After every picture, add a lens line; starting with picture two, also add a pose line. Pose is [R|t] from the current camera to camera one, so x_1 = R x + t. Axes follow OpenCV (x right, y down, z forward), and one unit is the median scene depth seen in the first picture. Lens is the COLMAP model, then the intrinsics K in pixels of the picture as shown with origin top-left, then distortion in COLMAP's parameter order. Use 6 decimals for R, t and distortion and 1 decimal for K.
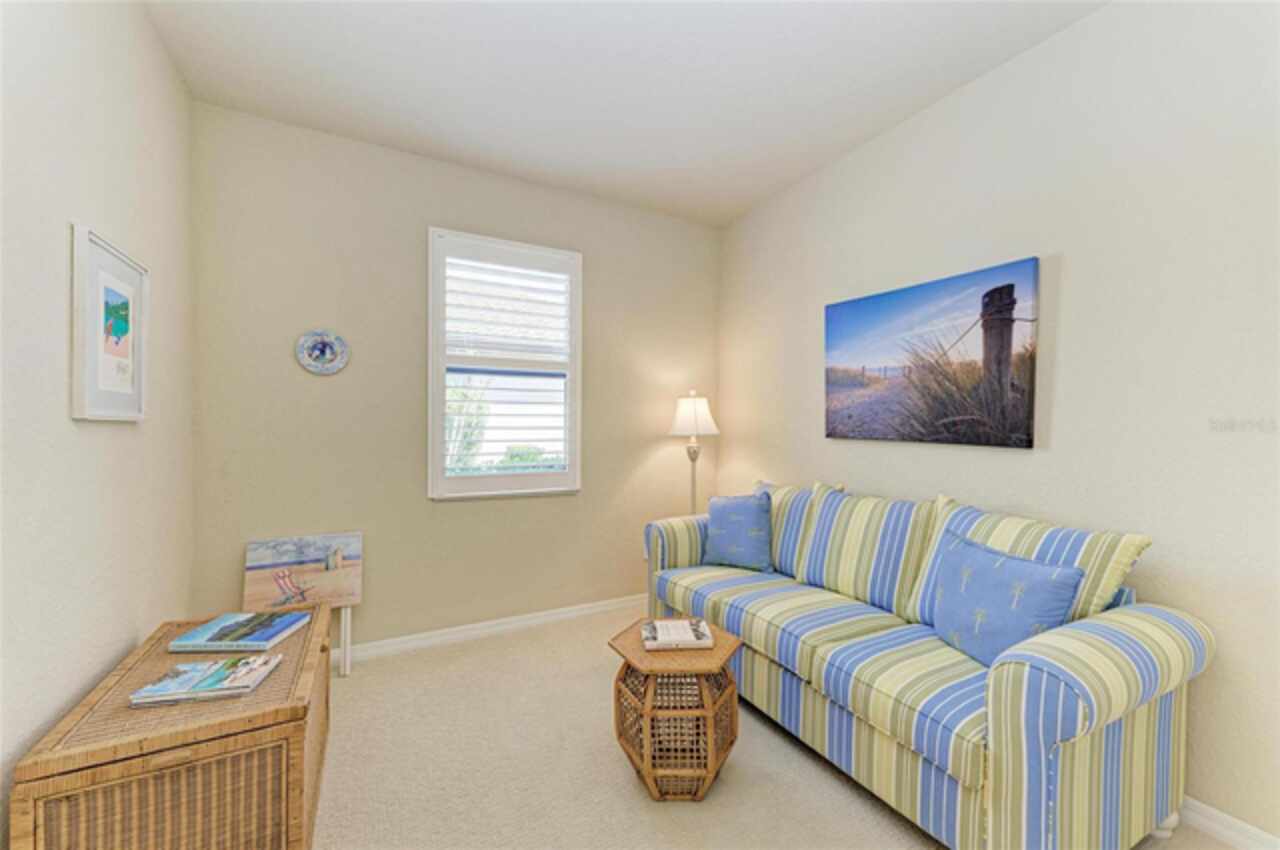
lens RADIAL K [[490.4, 0, 639.5], [0, 490.4, 429.9], [0, 0, 1]] dist [0.000209, 0.000008]
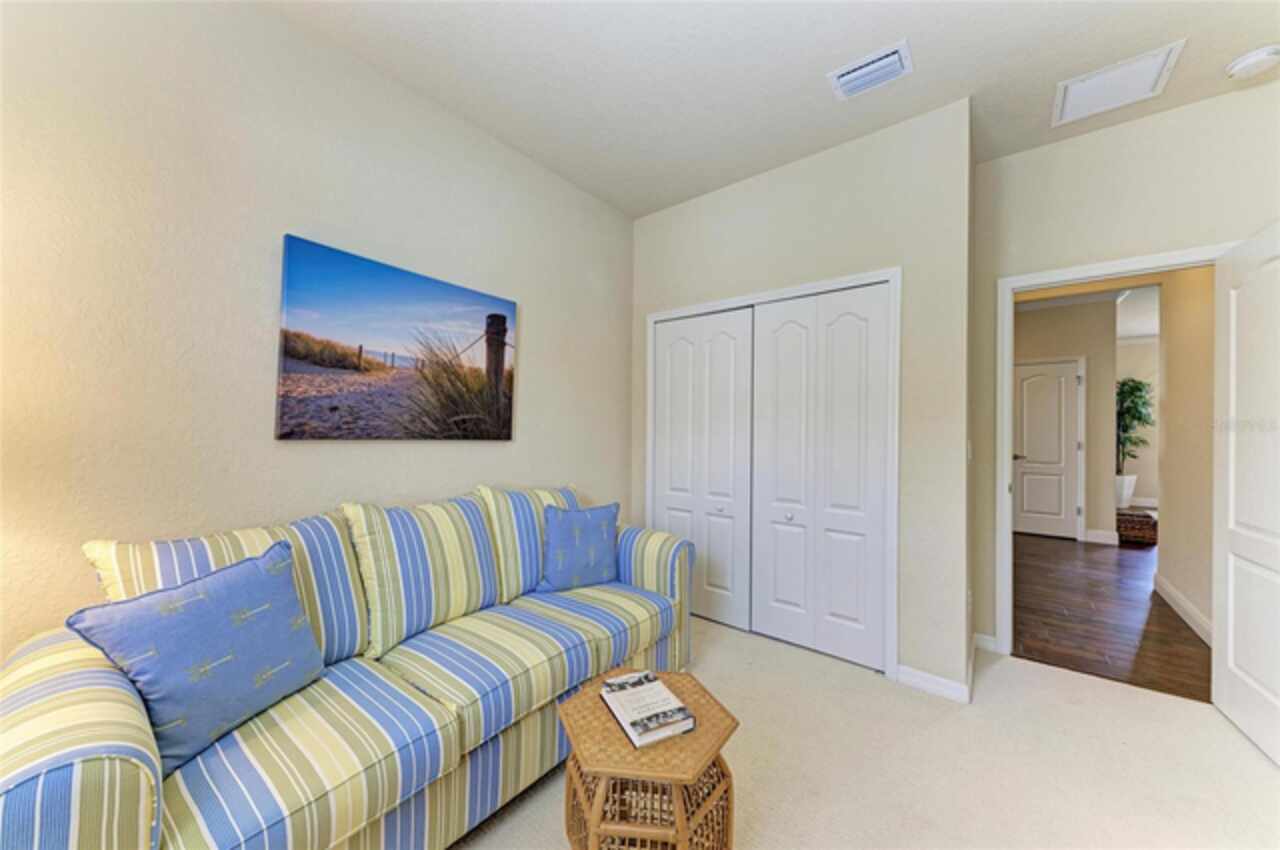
lens RADIAL K [[453.2, 0, 640.0], [0, 453.2, 425.0], [0, 0, 1]] dist [0.009636, -0.000226]
pose [[-0.407308, -0.002031, 0.913289, -0.435129], [-0.003578, 0.999993, 0.000628, -0.006465], [-0.913284, -0.003012, -0.407312, 1.013094]]
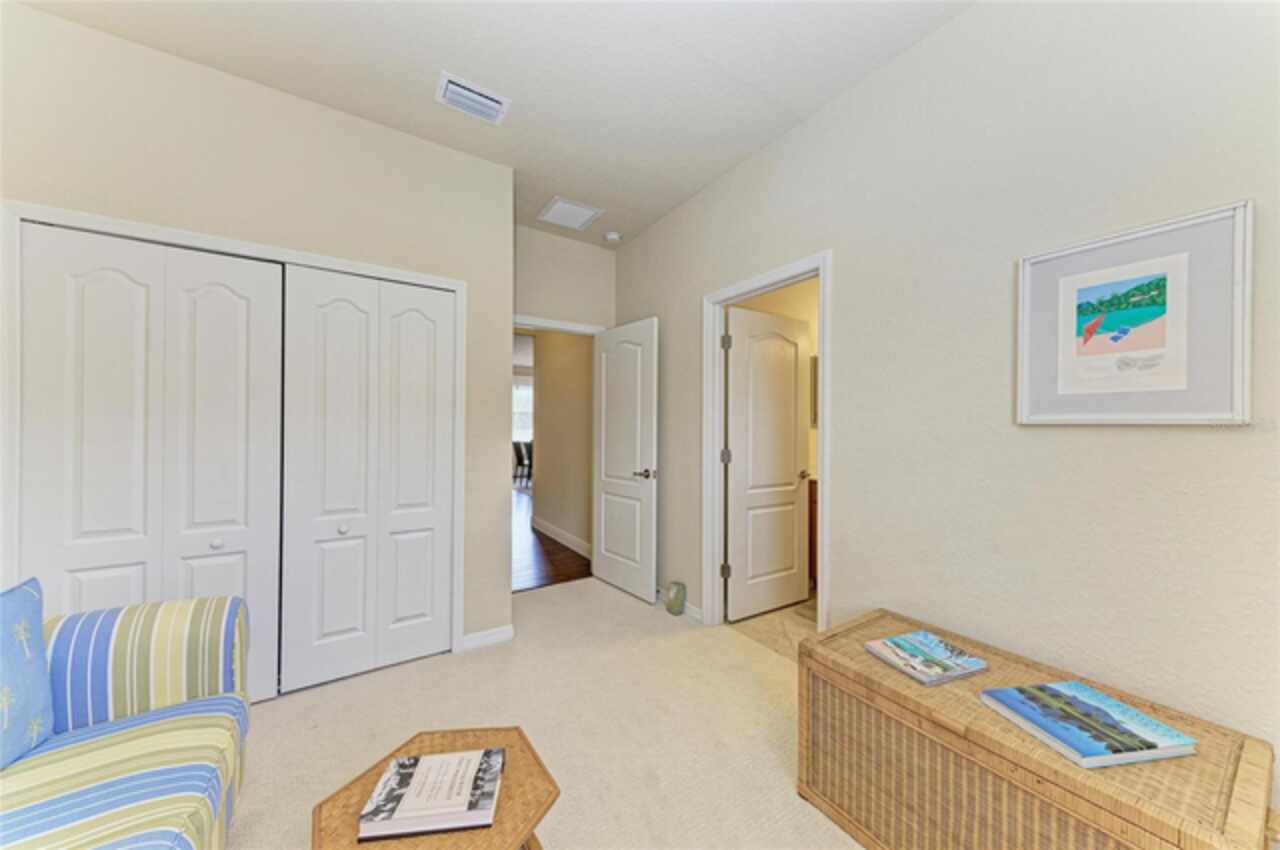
lens RADIAL K [[439.4, 0, 640.0], [0, 439.4, 425.0], [0, 0, 1]] dist [0.014022, -0.000388]
pose [[-0.994625, -0.013678, -0.102634, -0.072237], [-0.013509, 0.999906, -0.002349, -0.006927], [0.102656, -0.000950, -0.994716, 1.213536]]
